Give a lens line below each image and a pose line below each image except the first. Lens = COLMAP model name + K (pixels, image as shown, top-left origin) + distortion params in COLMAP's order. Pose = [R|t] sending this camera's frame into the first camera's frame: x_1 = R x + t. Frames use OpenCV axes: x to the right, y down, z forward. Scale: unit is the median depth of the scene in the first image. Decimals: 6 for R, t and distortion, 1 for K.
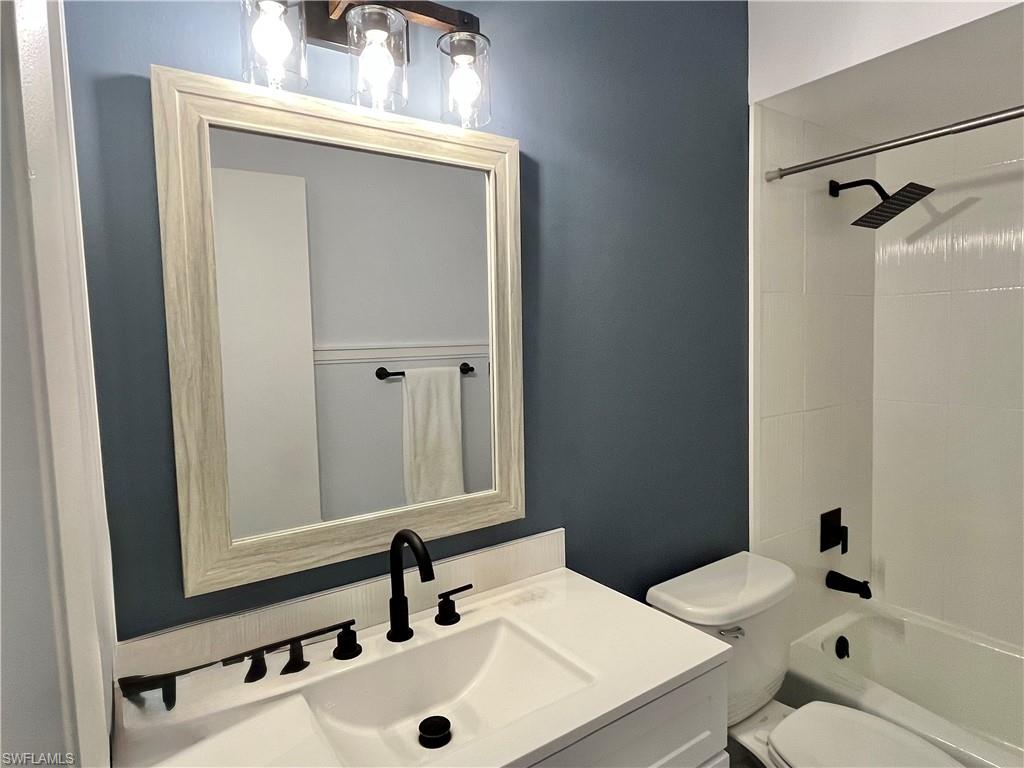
lens RADIAL K [[588.4, 0, 505.8], [0, 588.4, 381.3], [0, 0, 1]] dist [-0.000641, -0.002587]
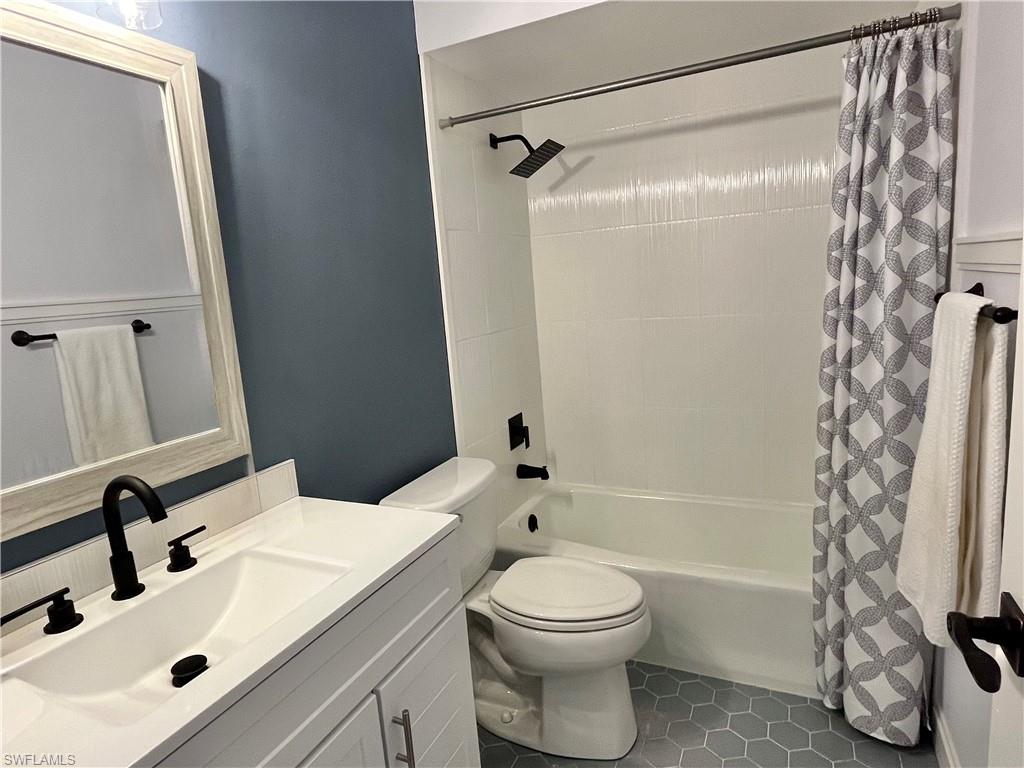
lens RADIAL K [[588.4, 0, 505.8], [0, 588.4, 381.3], [0, 0, 1]] dist [-0.000641, -0.002587]
pose [[0.867585, -0.121345, 0.482257, -0.060316], [0.088018, 0.991931, 0.091243, 0.060738], [-0.489438, -0.036713, 0.871265, -0.065091]]
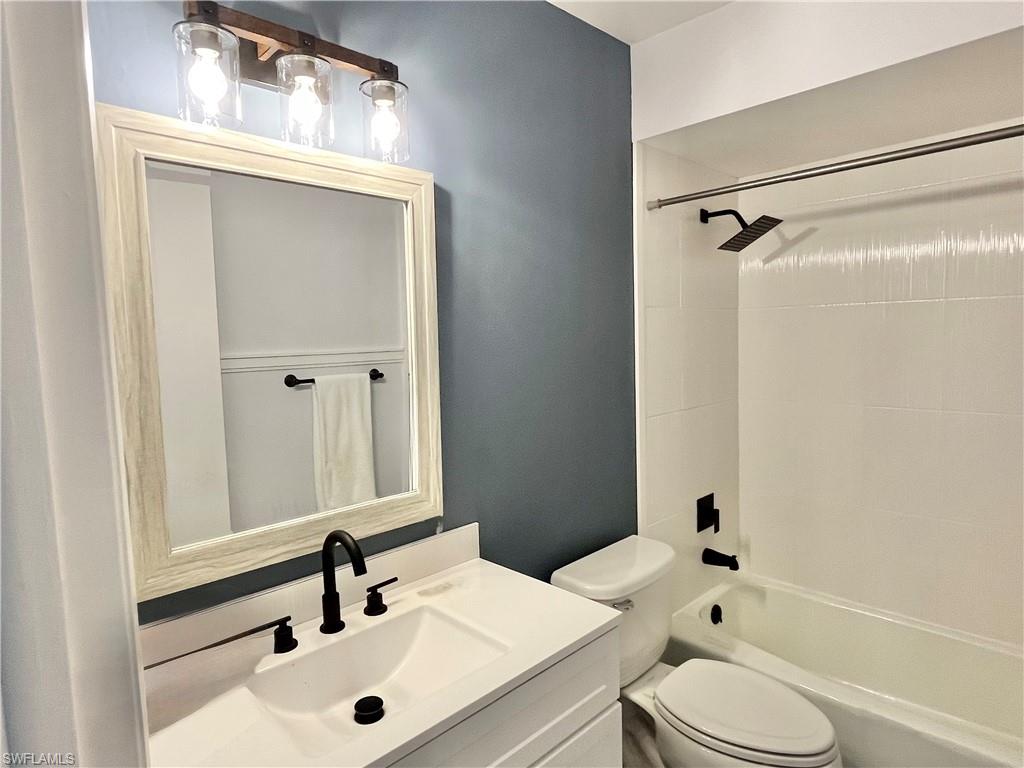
lens RADIAL K [[588.4, 0, 505.8], [0, 588.4, 381.3], [0, 0, 1]] dist [-0.000641, -0.002587]
pose [[0.985947, -0.014202, 0.166457, -0.032125], [0.014075, 0.999899, 0.001947, -0.019287], [-0.166467, 0.000424, 0.986047, -0.109534]]
